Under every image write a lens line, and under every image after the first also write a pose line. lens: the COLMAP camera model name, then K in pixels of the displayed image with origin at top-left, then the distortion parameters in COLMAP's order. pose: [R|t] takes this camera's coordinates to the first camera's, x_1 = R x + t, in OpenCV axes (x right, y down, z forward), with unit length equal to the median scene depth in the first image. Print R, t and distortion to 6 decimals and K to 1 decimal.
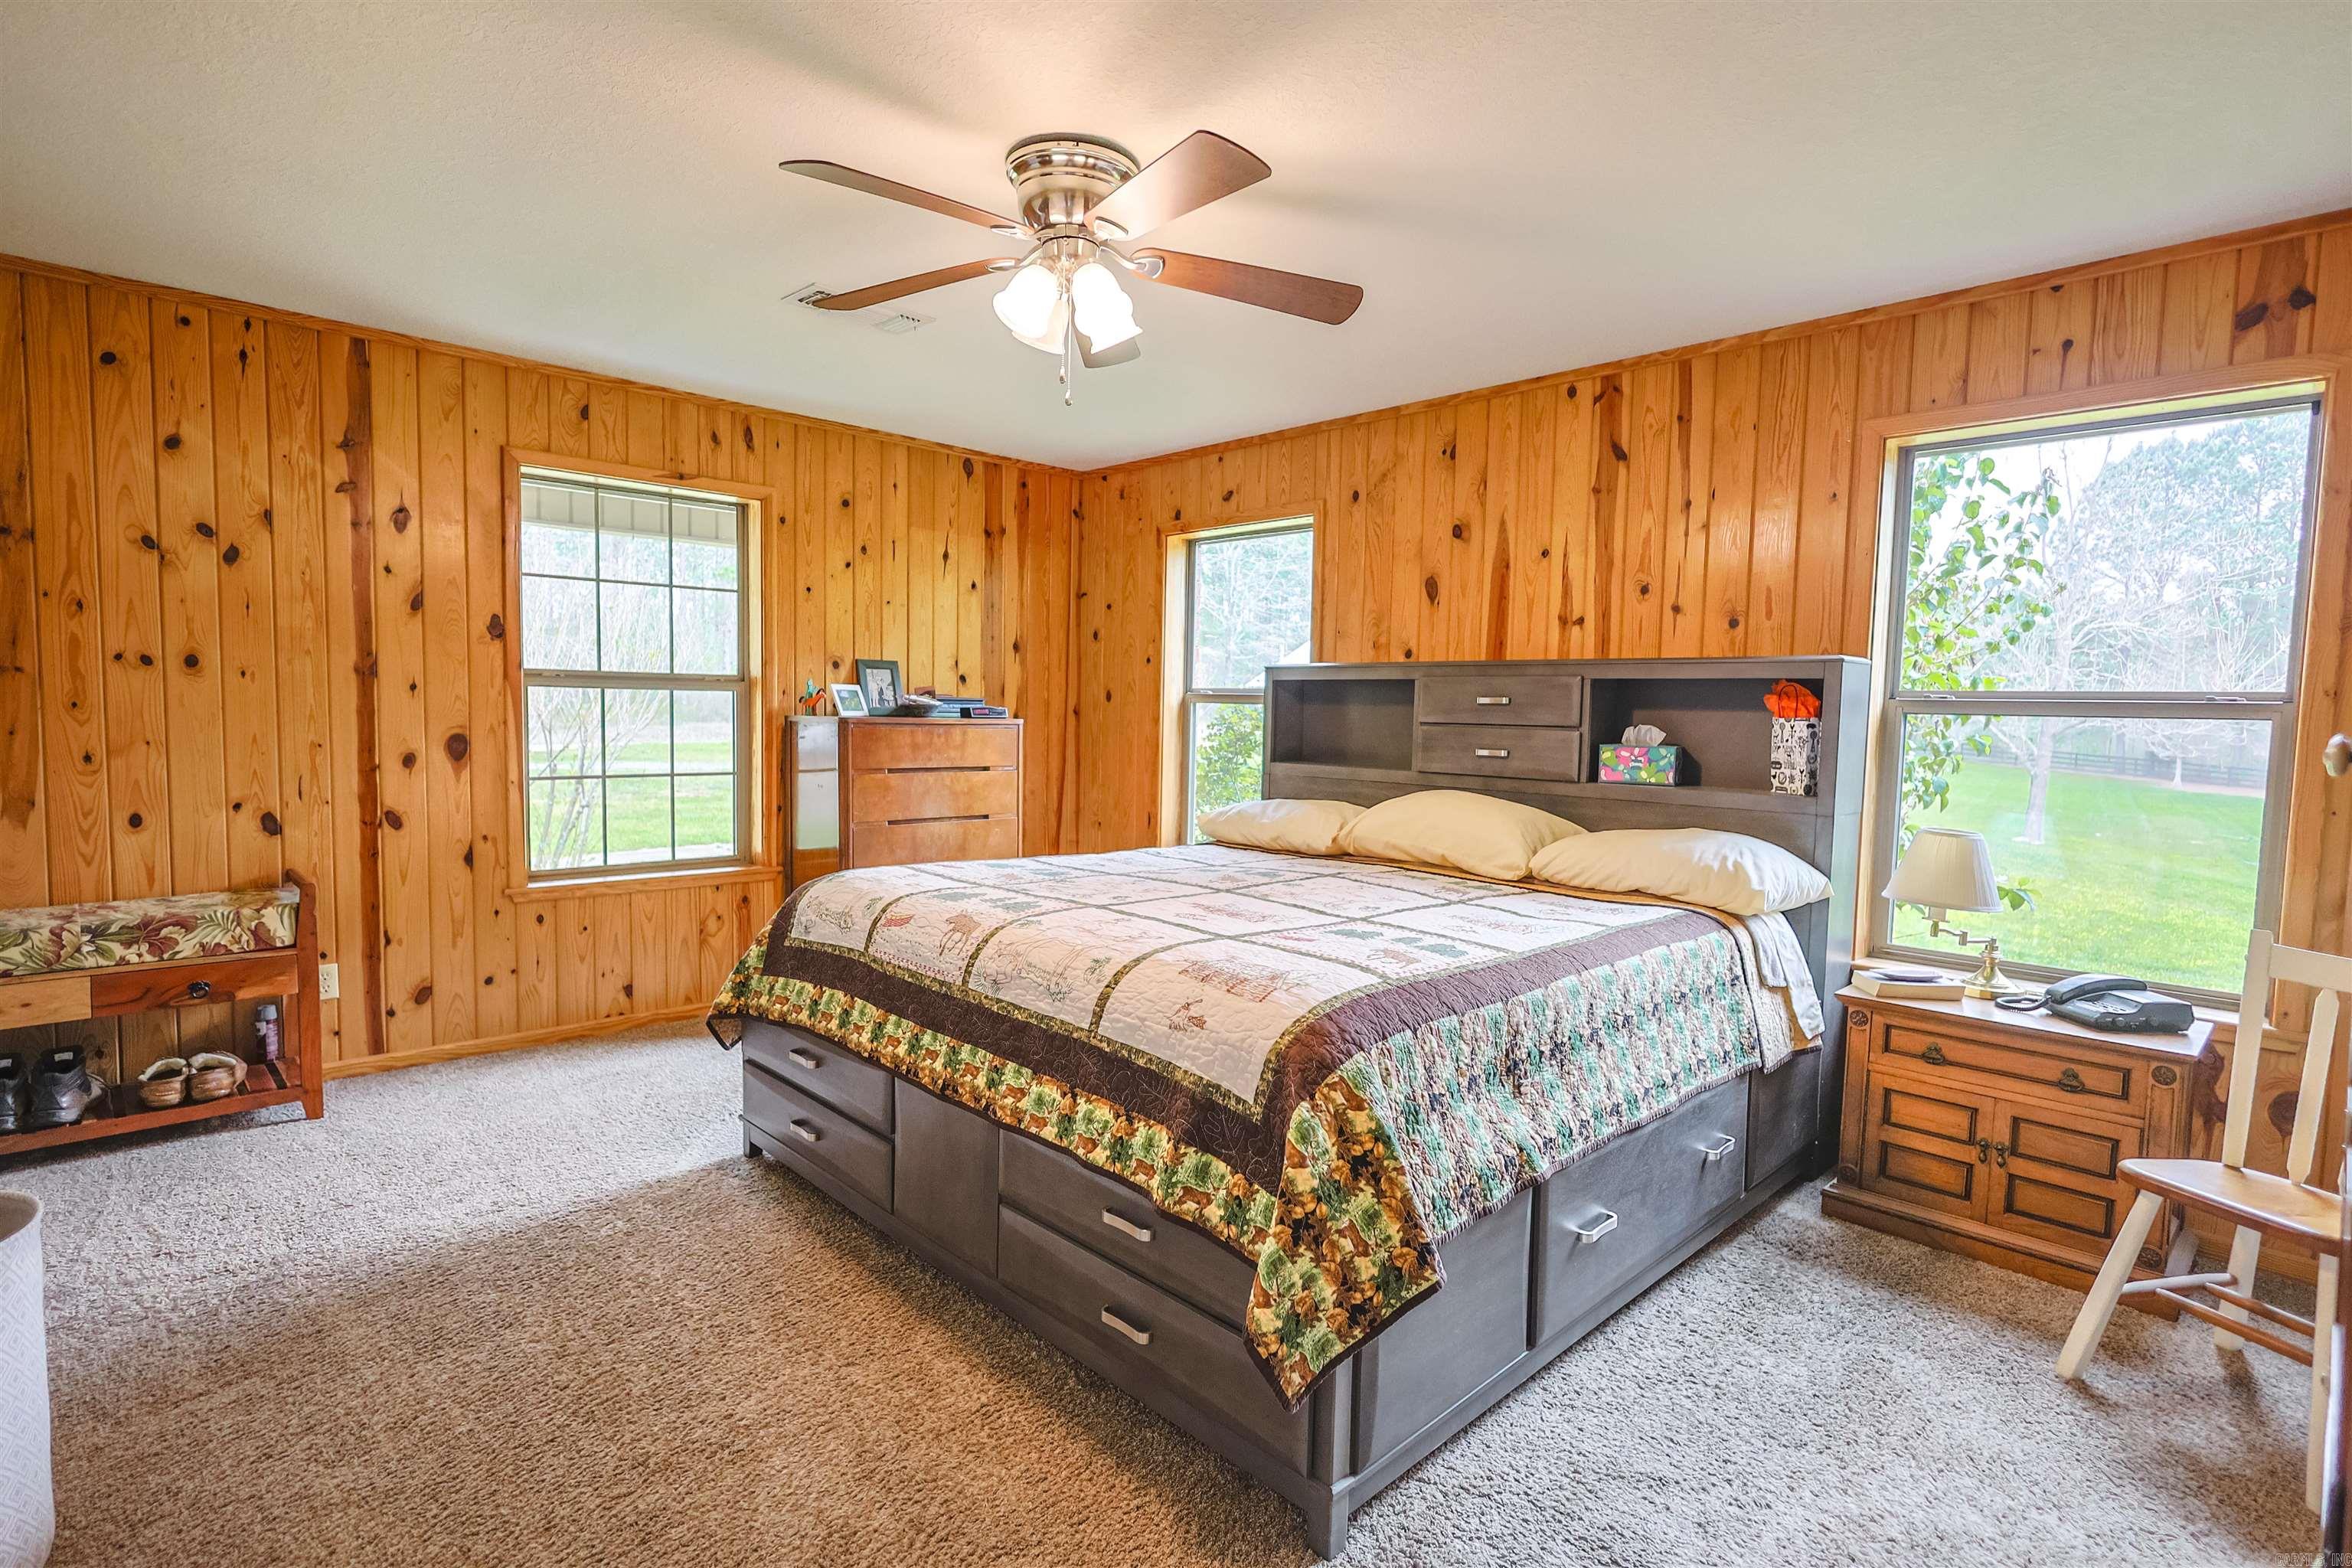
lens RADIAL K [[1147.7, 0, 1179.8], [0, 1147.7, 752.1], [0, 0, 1]] dist [0.002826, 0.000691]
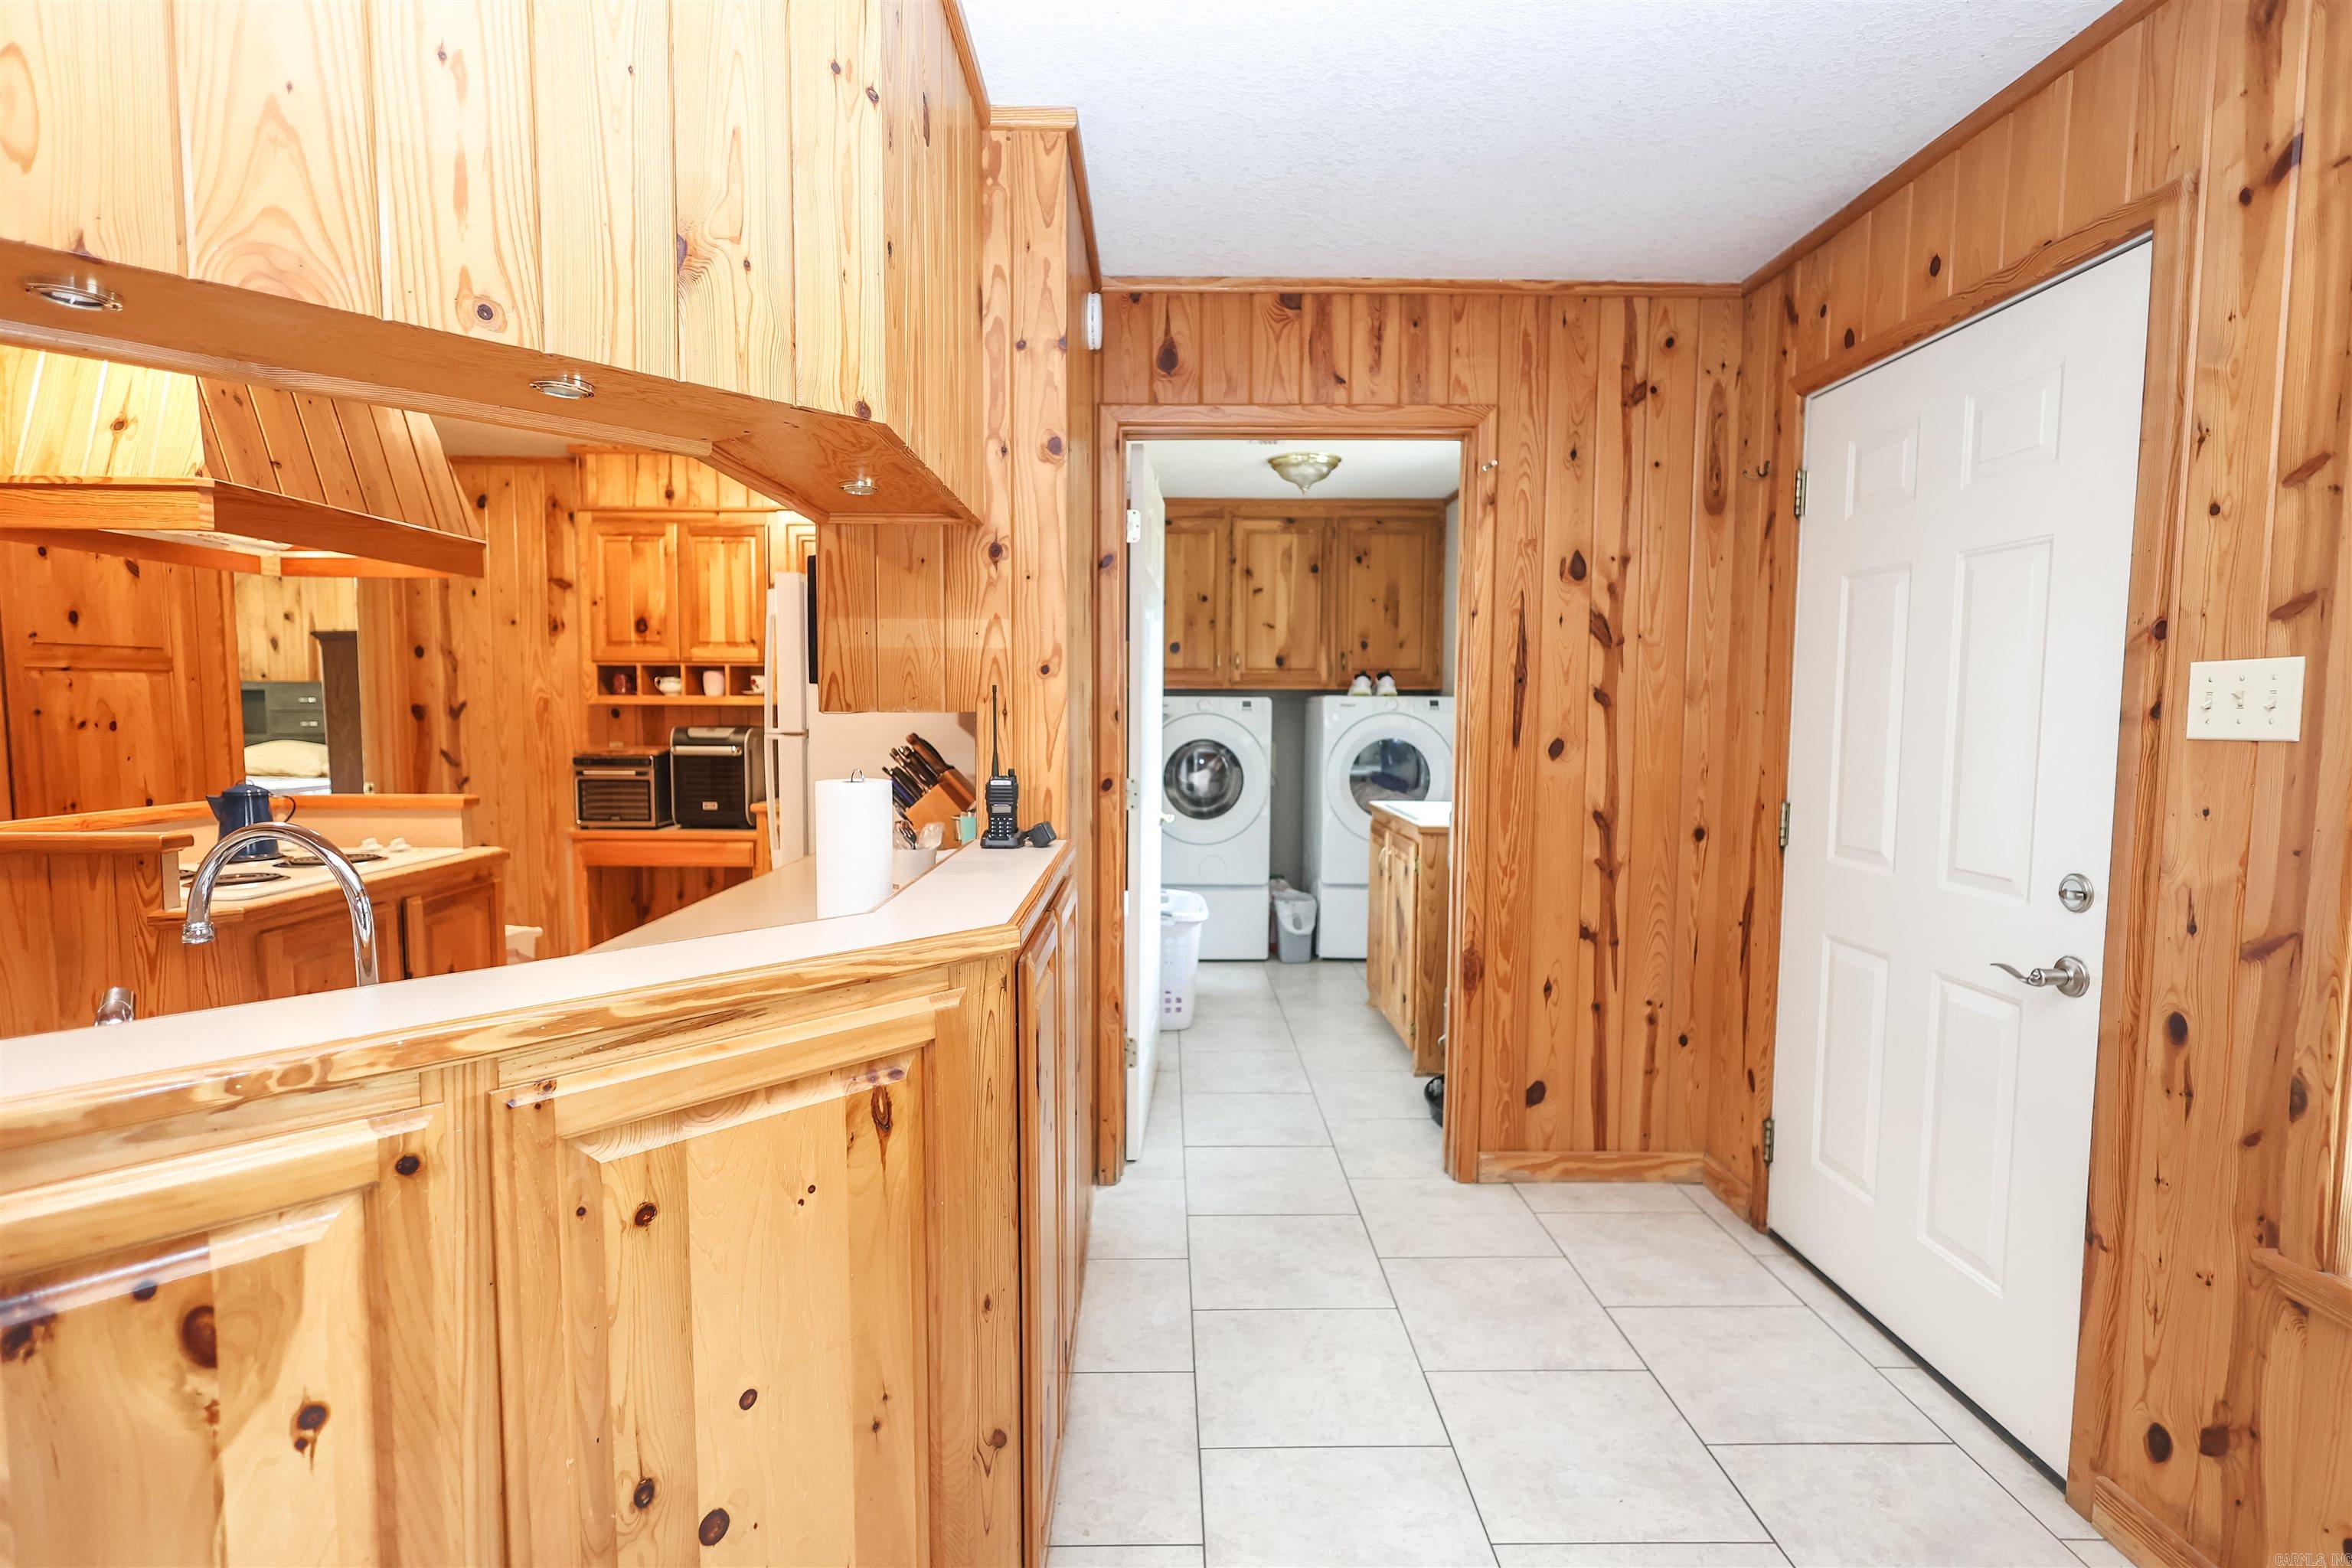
lens RADIAL K [[1105.6, 0, 1176.0], [0, 1105.6, 784.0], [0, 0, 1]] dist [-0.001320, 0.000595]
pose [[0.687690, -0.077873, 0.721816, -0.128620], [0.041167, 0.996814, 0.068321, 0.041004], [-0.724837, -0.017268, 0.688704, -1.729373]]
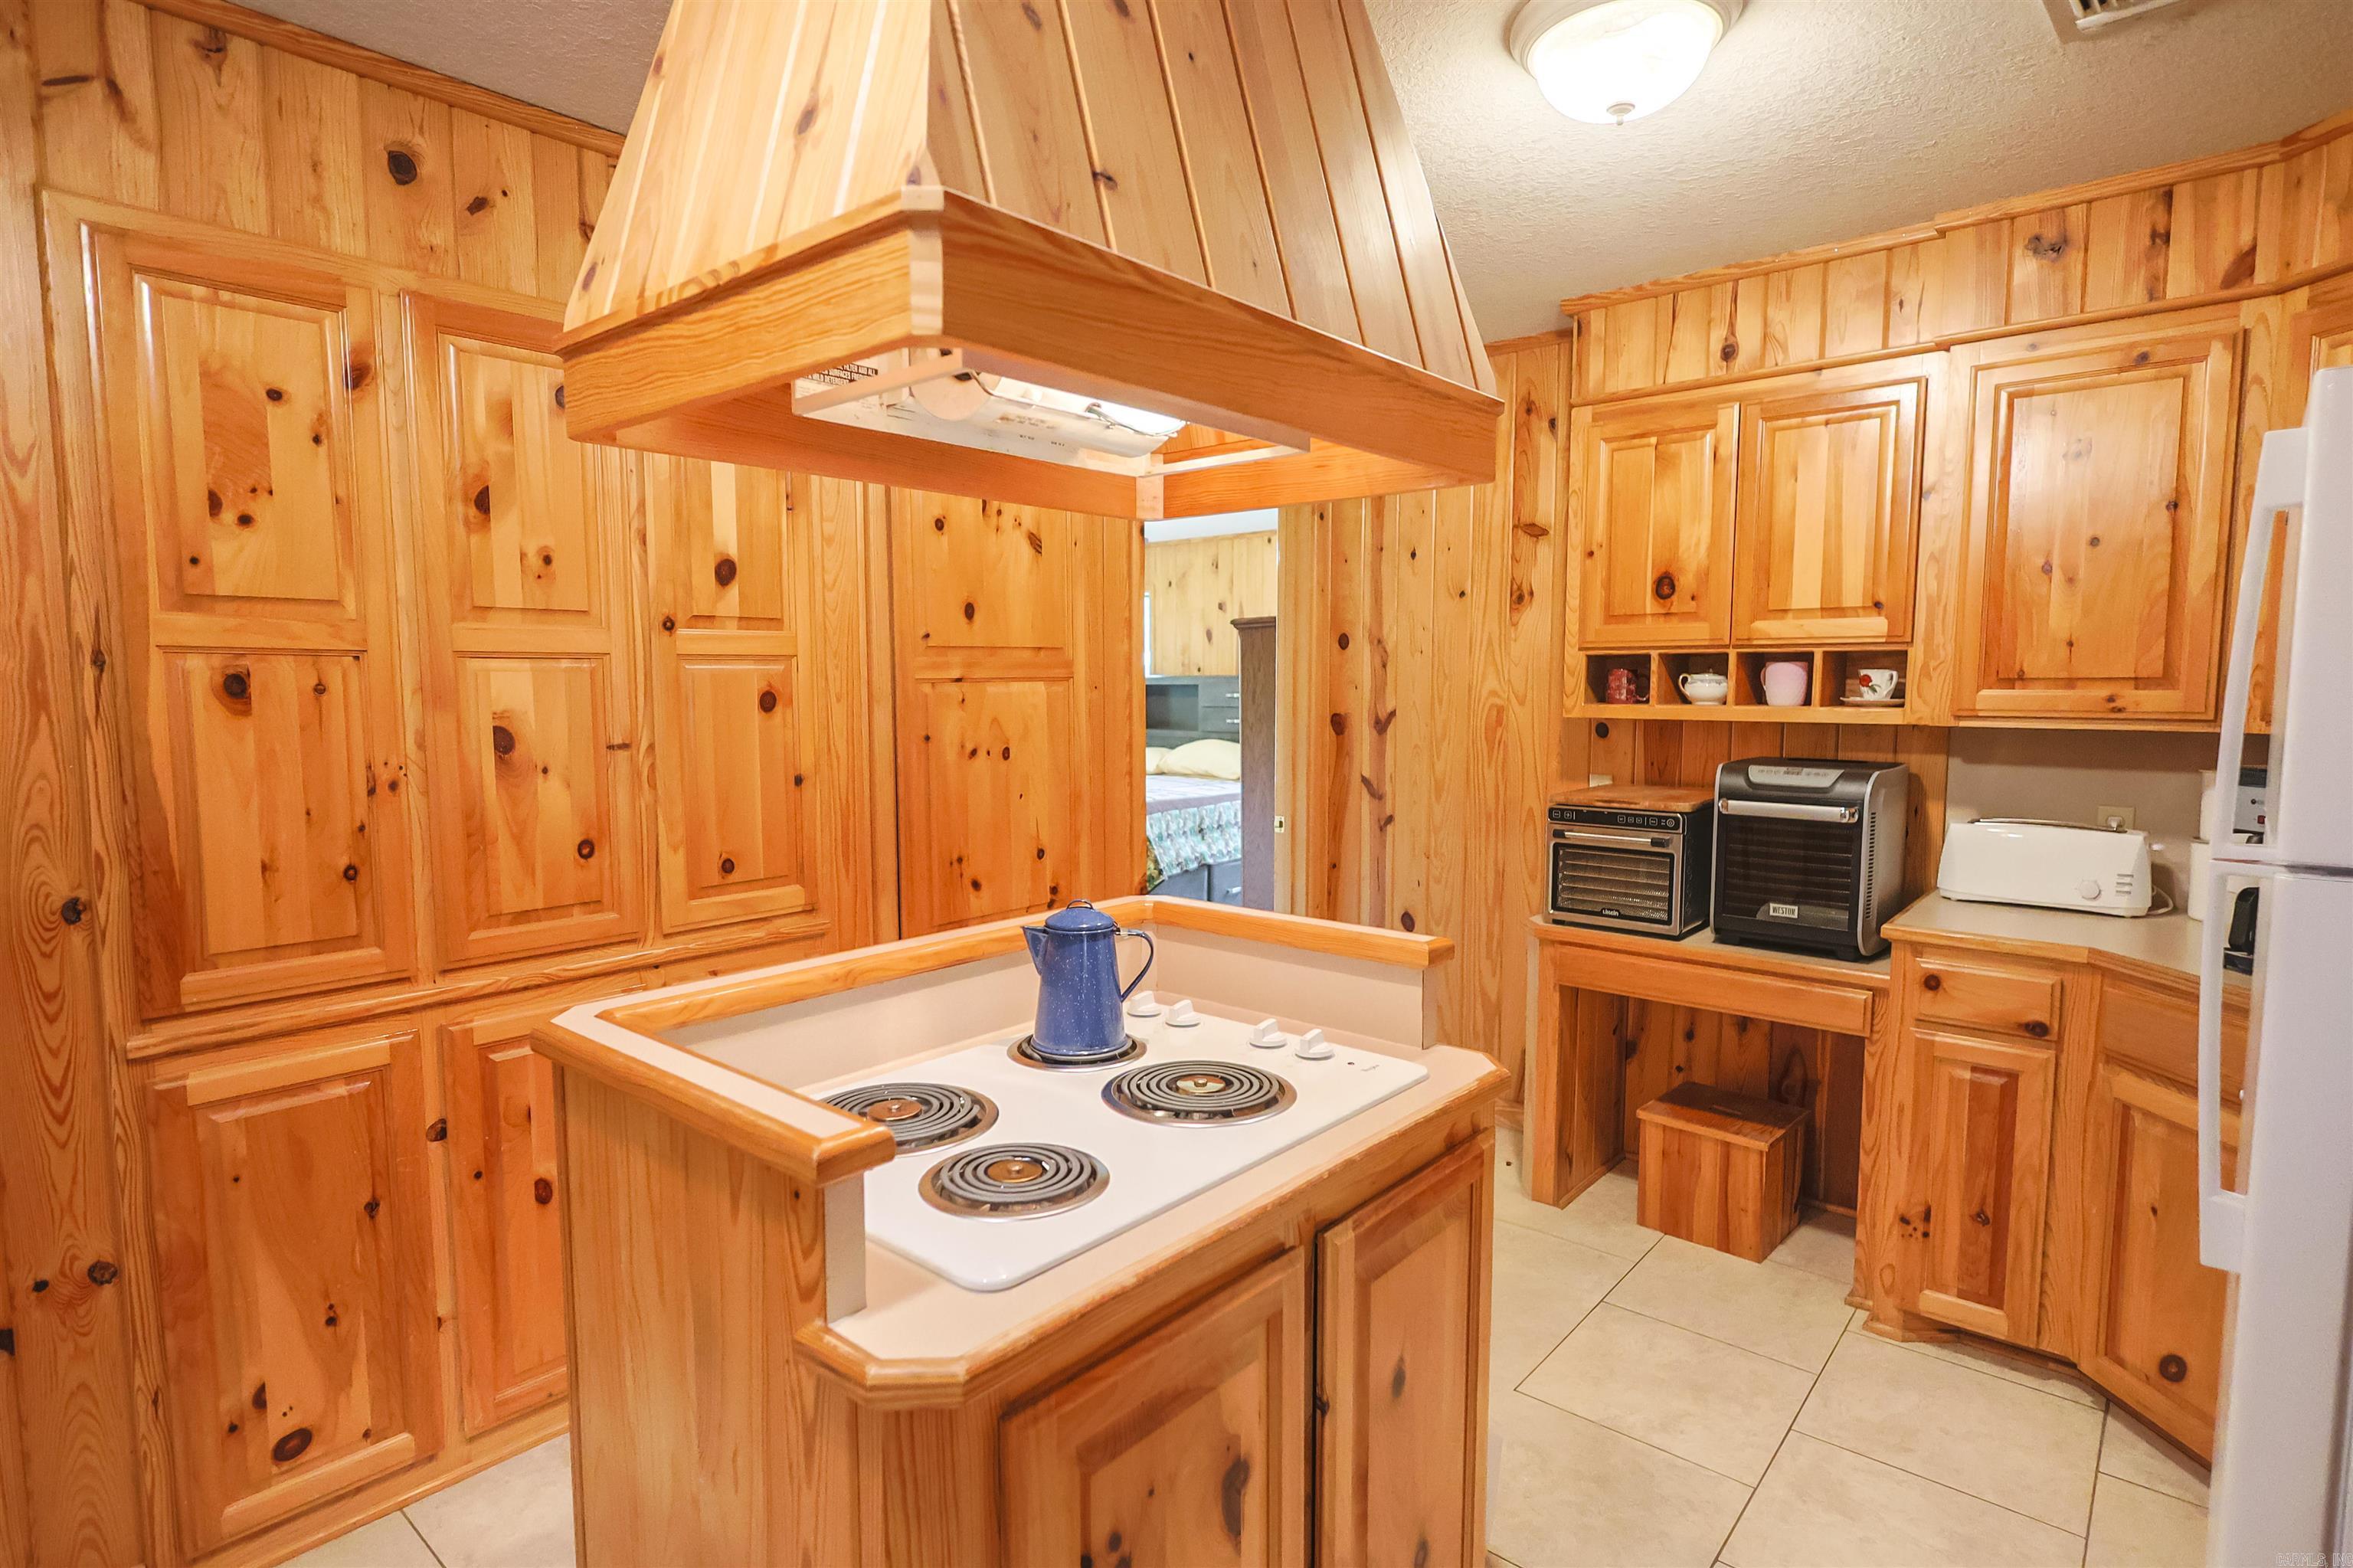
lens RADIAL K [[1180.6, 0, 1176.5], [0, 1180.6, 784.0], [0, 0, 1]] dist [-0.001514, 0.000255]
pose [[0.995669, -0.037680, 0.084991, -0.012742], [0.033207, 0.998019, 0.053441, -0.002856], [-0.086836, -0.050387, 0.994948, -1.130479]]
